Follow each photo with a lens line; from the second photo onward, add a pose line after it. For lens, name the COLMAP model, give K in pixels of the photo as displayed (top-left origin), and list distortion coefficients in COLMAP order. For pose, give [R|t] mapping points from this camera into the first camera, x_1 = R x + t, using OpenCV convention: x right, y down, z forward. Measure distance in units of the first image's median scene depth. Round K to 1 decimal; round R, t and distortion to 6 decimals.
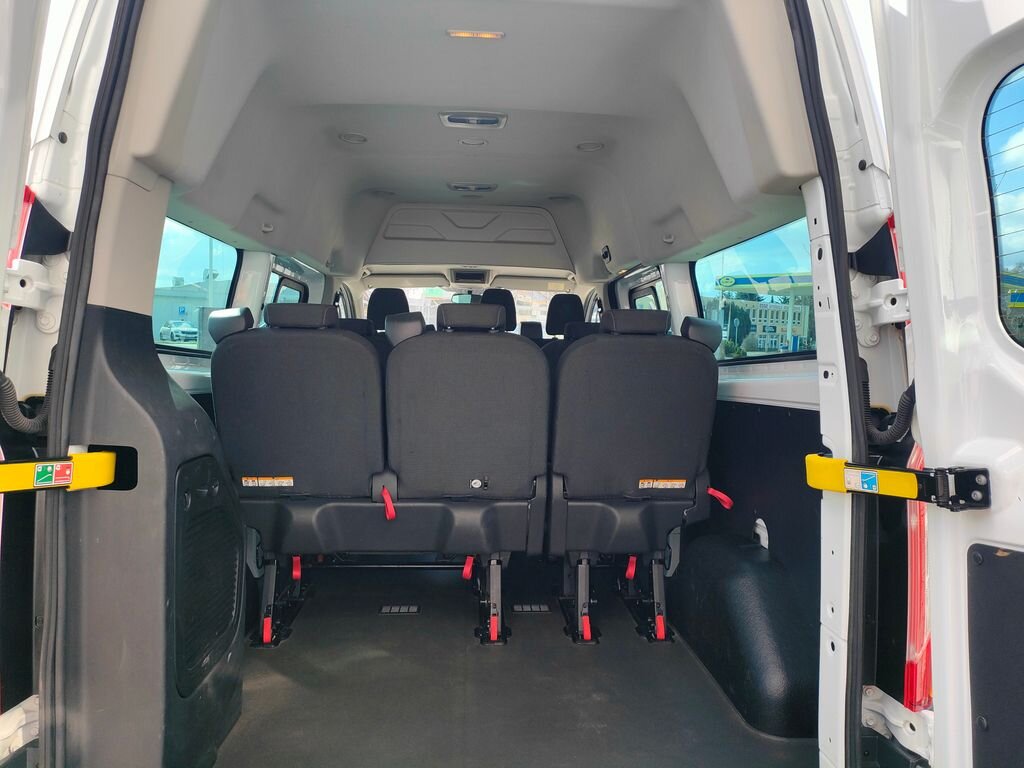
lens RADIAL K [[756.1, 0, 512.0], [0, 756.1, 384.0], [0, 0, 1]] dist [0.047413, -0.002611]
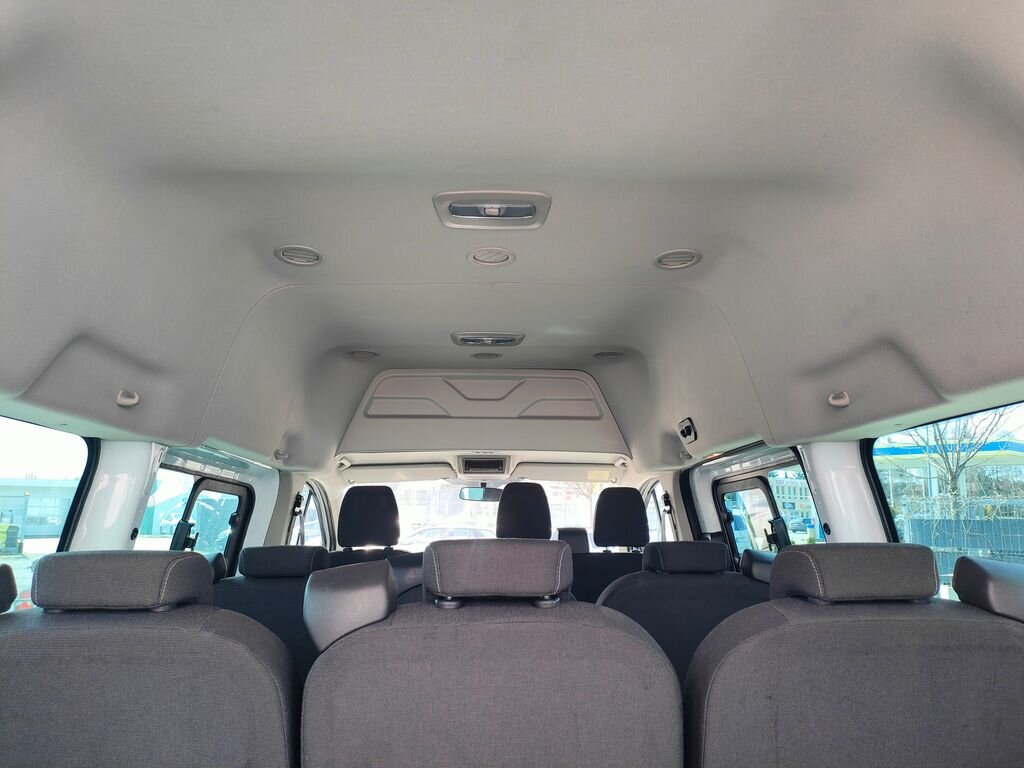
lens RADIAL K [[756.1, 0, 512.0], [0, 756.1, 384.0], [0, 0, 1]] dist [0.047413, -0.002611]
pose [[0.999634, -0.025186, -0.009848, -0.021430], [0.022162, 0.971651, -0.235377, -0.050297], [0.015497, 0.235072, 0.971854, 0.297760]]
